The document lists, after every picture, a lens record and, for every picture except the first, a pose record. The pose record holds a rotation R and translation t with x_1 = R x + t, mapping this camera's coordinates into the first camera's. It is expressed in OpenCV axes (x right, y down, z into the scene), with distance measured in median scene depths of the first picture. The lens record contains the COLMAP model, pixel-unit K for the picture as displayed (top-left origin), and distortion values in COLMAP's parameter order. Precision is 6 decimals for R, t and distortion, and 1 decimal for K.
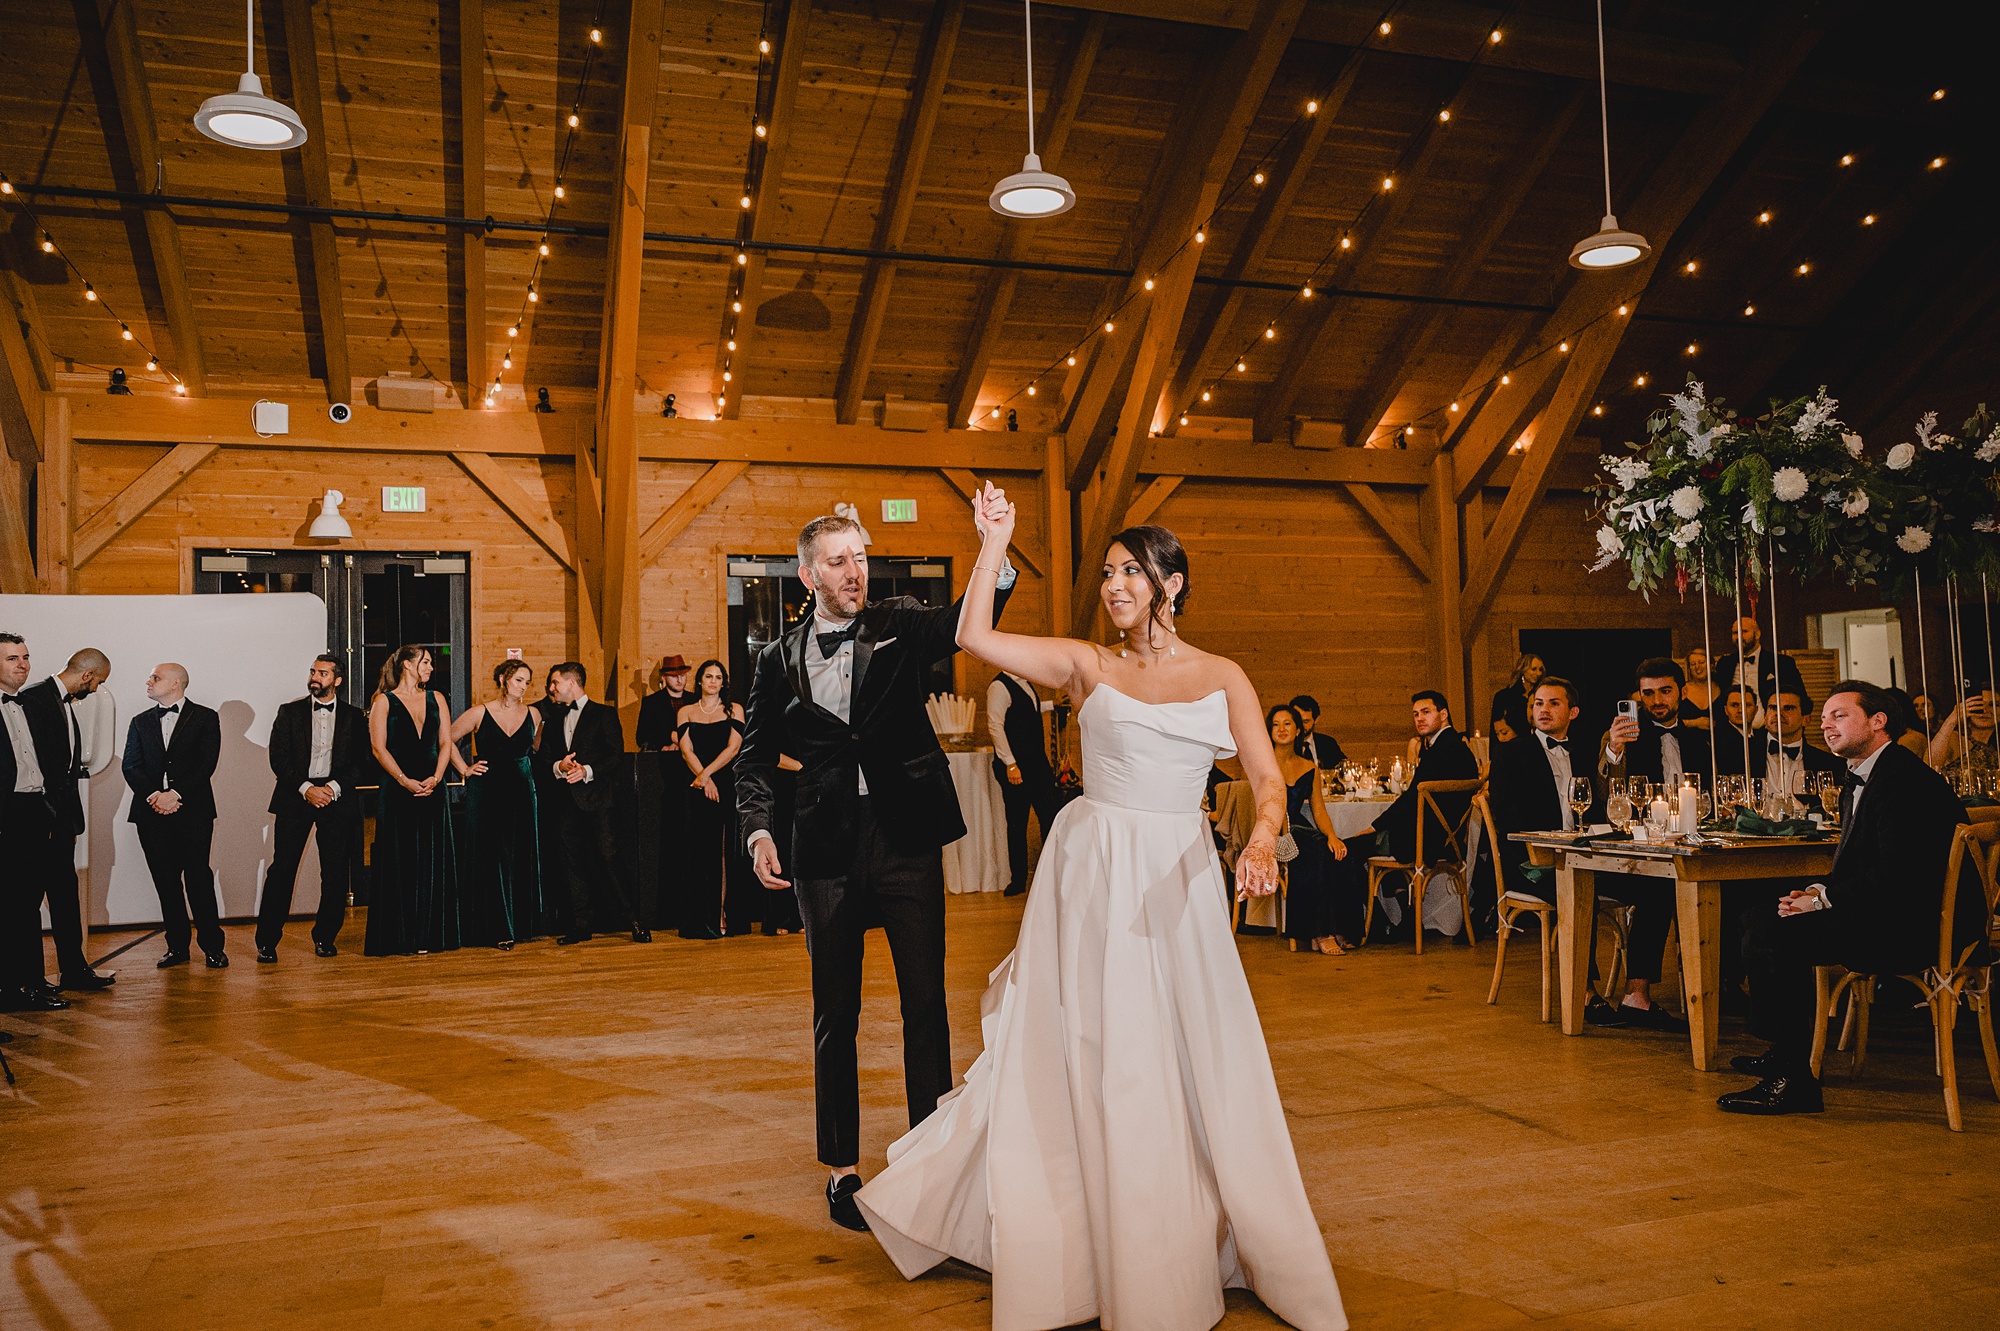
lens RADIAL K [[1355.1, 0, 909.7], [0, 1355.1, 681.5], [0, 0, 1]] dist [-0.000474, 0.003479]
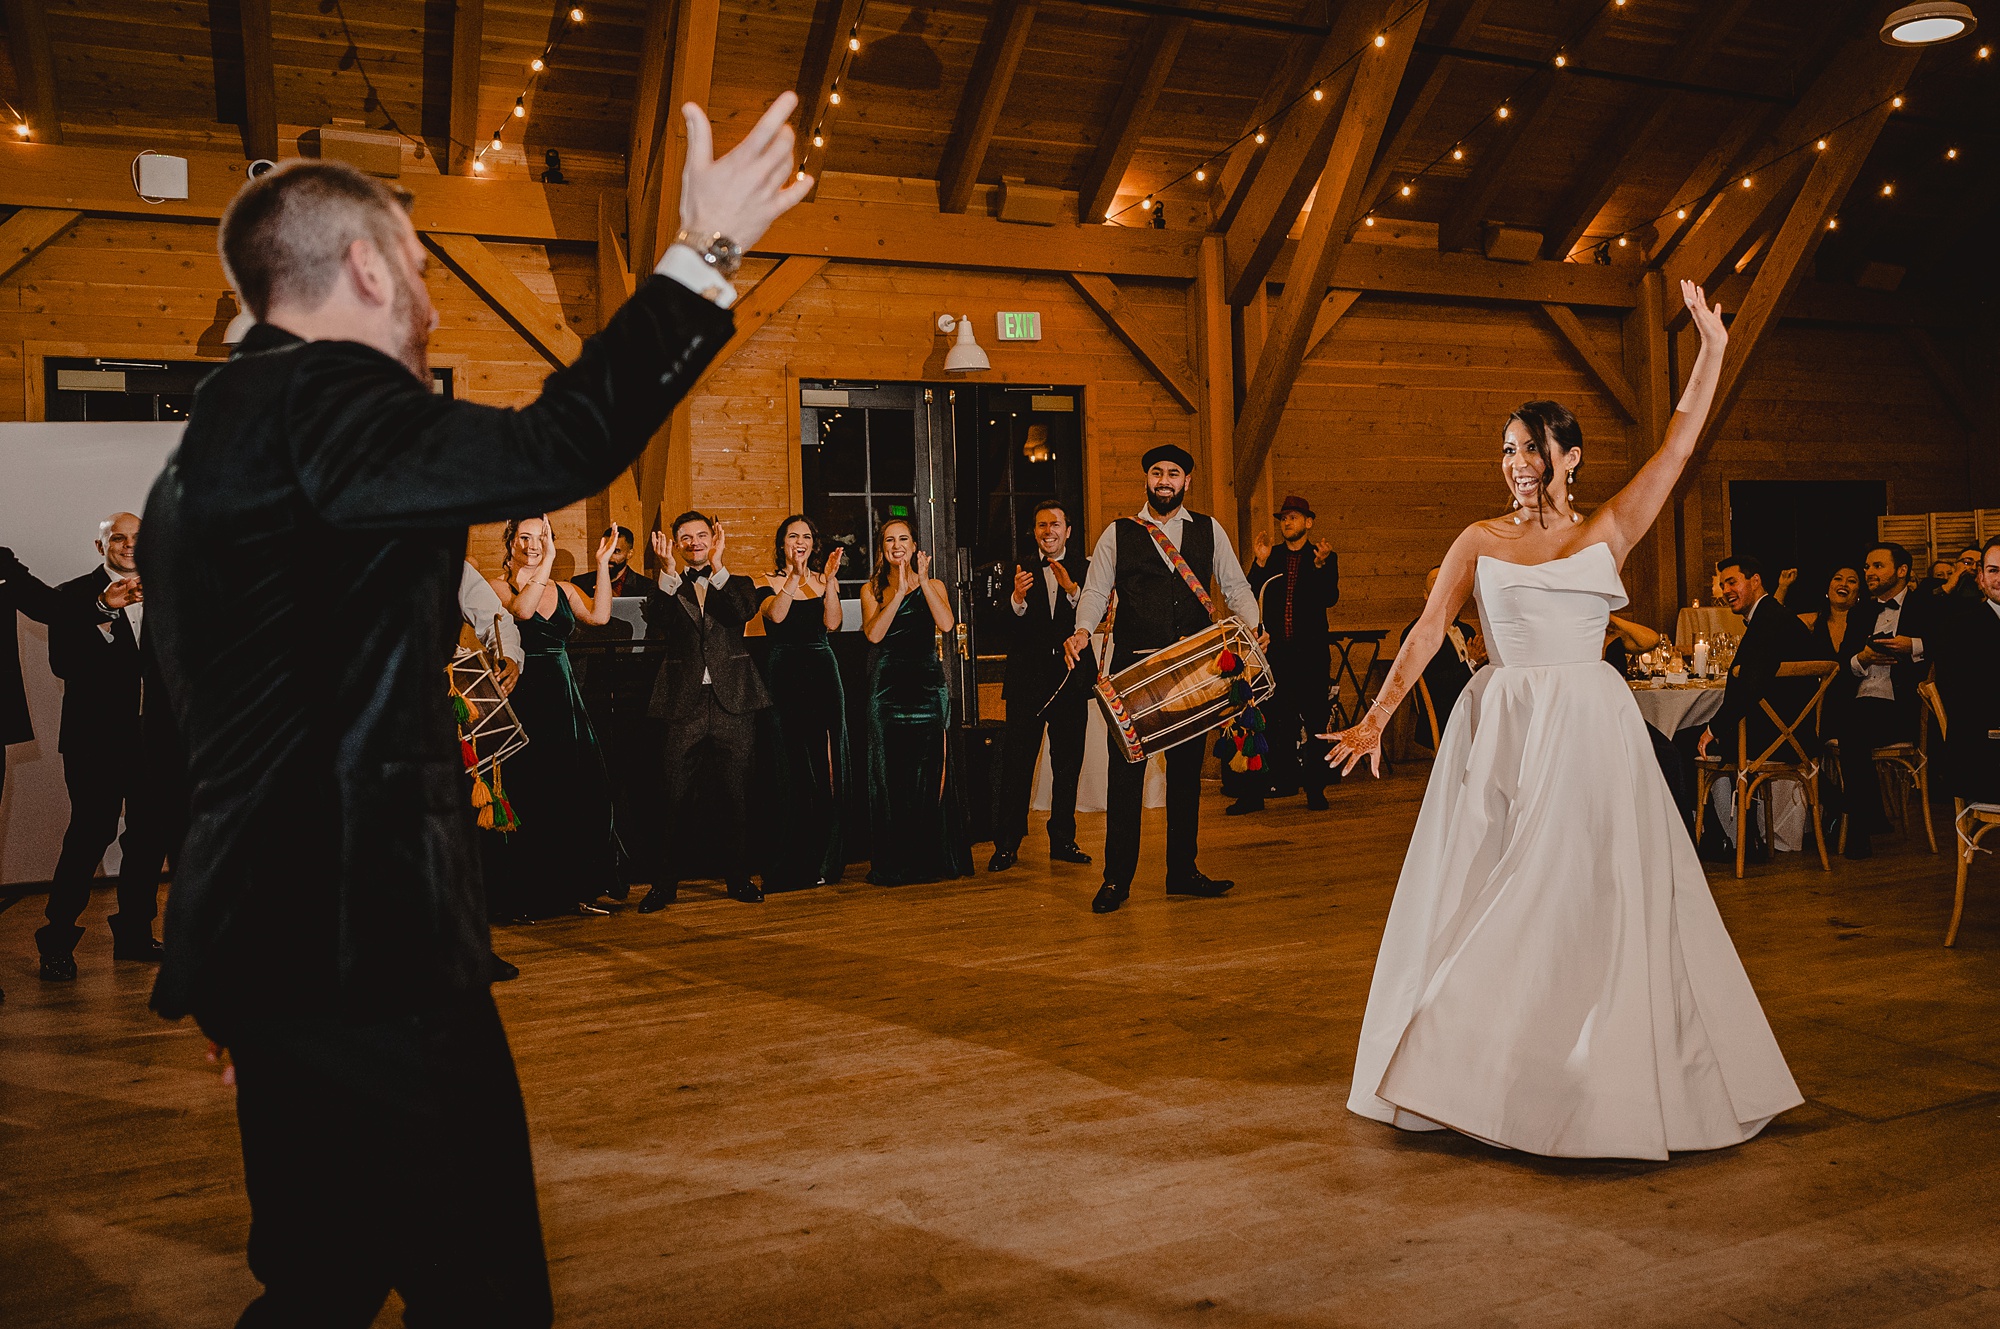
lens RADIAL K [[1593.0, 0, 1150.7], [0, 1593.0, 587.4], [0, 0, 1]] dist [-0.002558, 0.003400]
pose [[0.986751, -0.006791, 0.162101, -0.088521], [0.002424, 0.999629, 0.027122, 0.000888], [-0.162225, -0.026370, 0.986401, 0.075532]]
